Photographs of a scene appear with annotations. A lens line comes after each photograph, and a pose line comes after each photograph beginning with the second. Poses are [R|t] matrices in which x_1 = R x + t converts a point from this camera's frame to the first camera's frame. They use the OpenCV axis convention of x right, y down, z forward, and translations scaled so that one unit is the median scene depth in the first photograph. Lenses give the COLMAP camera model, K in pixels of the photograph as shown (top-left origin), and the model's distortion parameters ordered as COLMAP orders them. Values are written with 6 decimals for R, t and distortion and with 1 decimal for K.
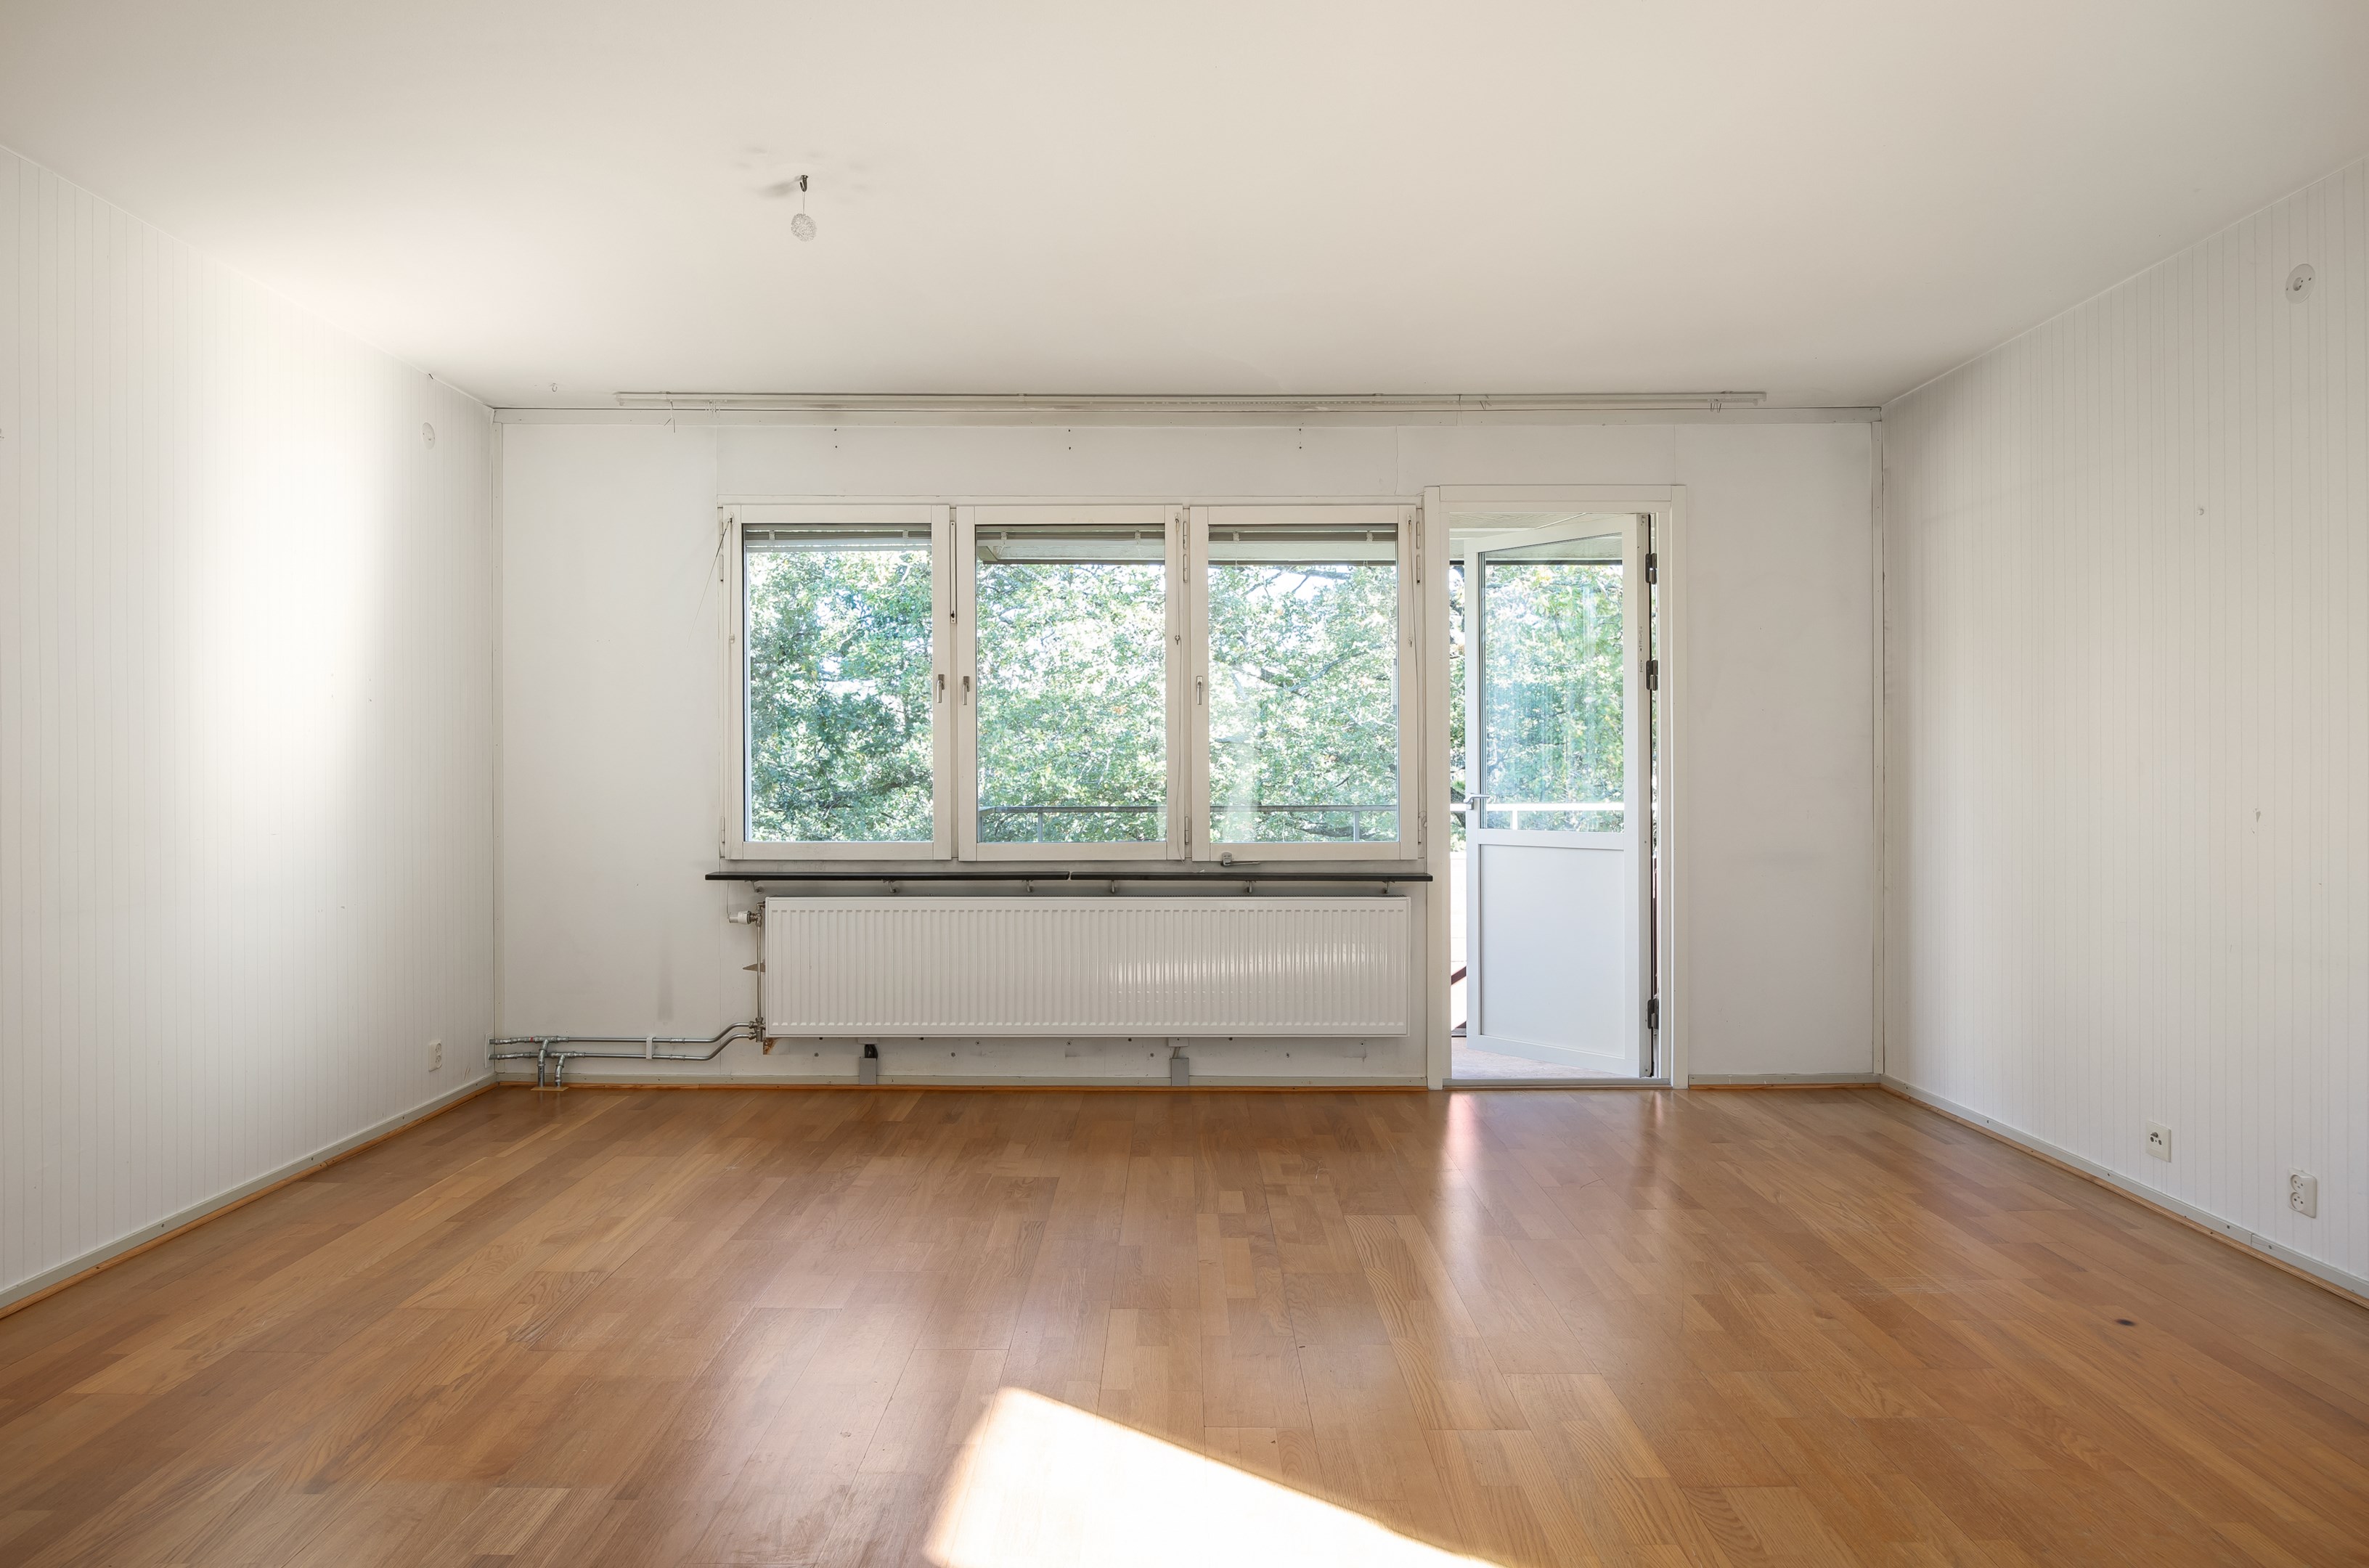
lens RADIAL K [[1449.1, 0, 1190.8], [0, 1449.1, 773.9], [0, 0, 1]] dist [-0.004681, 0.001408]
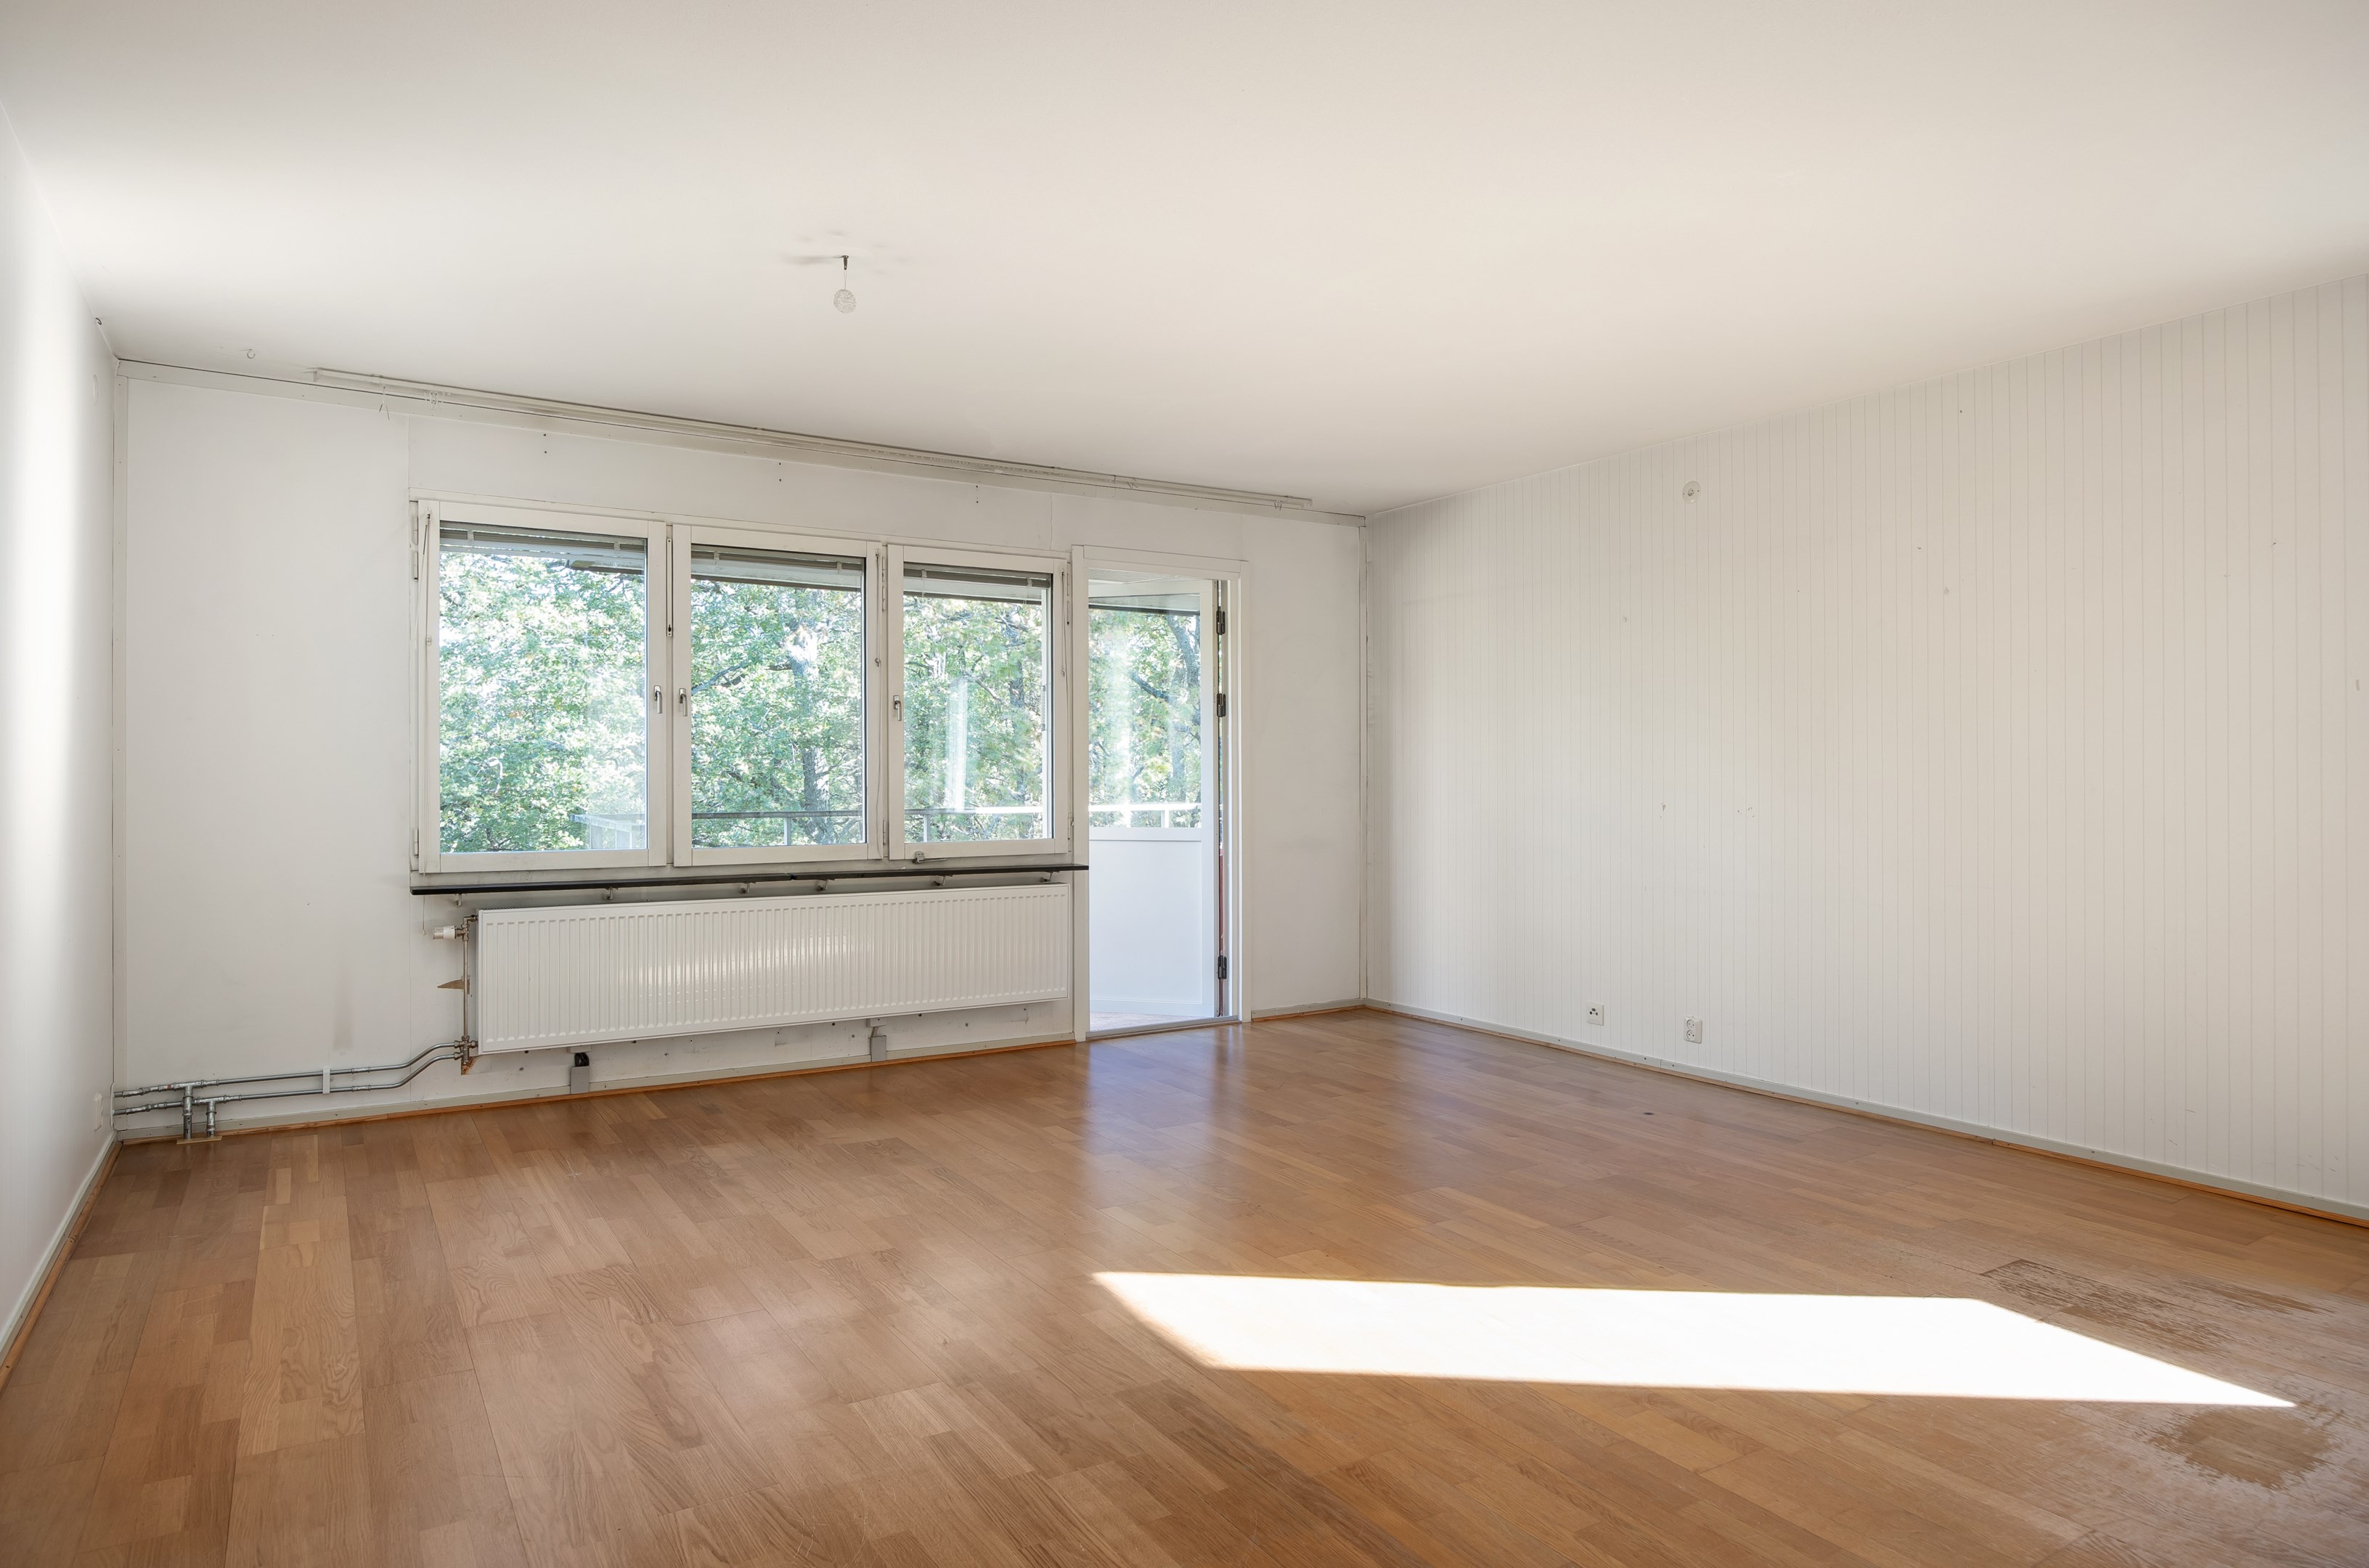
lens RADIAL K [[1374.8, 0, 1217.0], [0, 1374.8, 779.3], [0, 0, 1]] dist [-0.012081, 0.003011]
pose [[0.843846, -0.000210, 0.536586, -0.359641], [0.000080, 1.000000, 0.000265, -0.002588], [-0.536586, -0.000181, 0.843846, -0.035704]]
